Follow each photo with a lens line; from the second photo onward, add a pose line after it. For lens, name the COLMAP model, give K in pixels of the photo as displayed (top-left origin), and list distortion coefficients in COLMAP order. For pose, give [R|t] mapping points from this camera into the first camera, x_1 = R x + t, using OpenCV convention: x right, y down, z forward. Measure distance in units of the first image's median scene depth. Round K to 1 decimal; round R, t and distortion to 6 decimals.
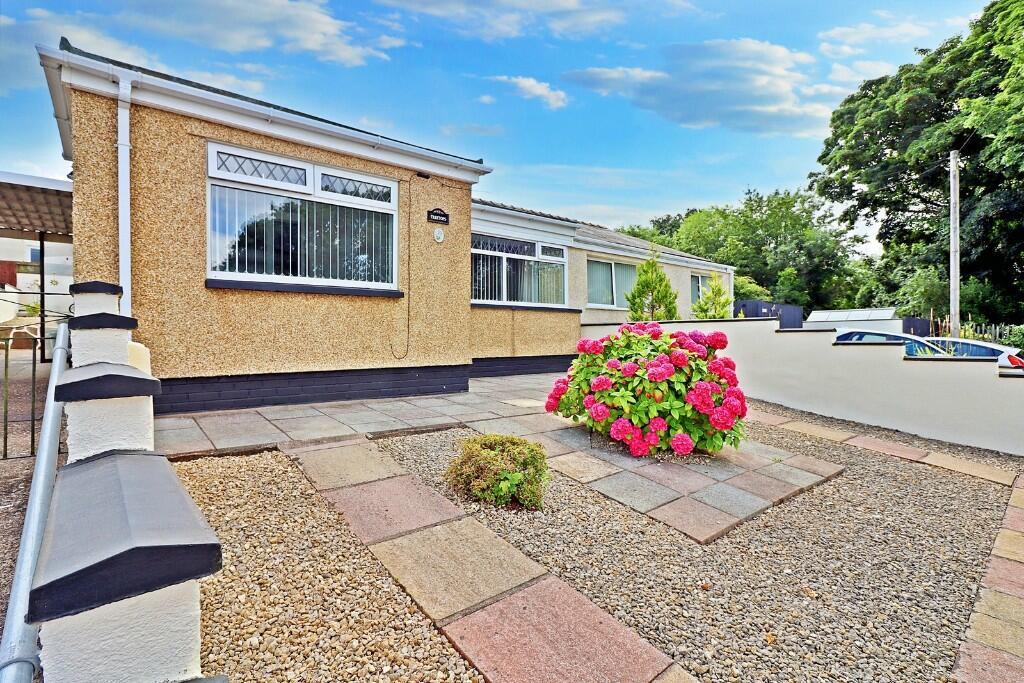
lens RADIAL K [[489.5, 0, 515.4], [0, 489.5, 343.0], [0, 0, 1]] dist [-0.004308, -0.009628]
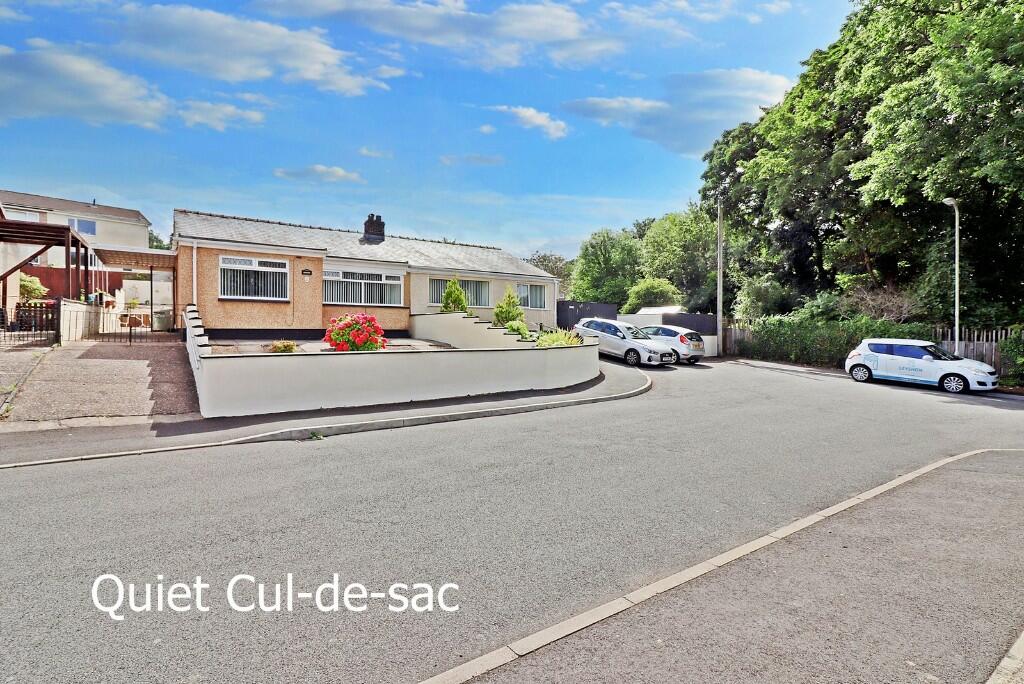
lens RADIAL K [[489.5, 0, 508.0], [0, 489.5, 336.6], [0, 0, 1]] dist [-0.004308, -0.009628]
pose [[0.993155, 0.015190, -0.115812, 1.267176], [-0.014594, 0.999876, 0.005992, 0.056371], [0.115888, -0.004261, 0.993253, -1.528399]]
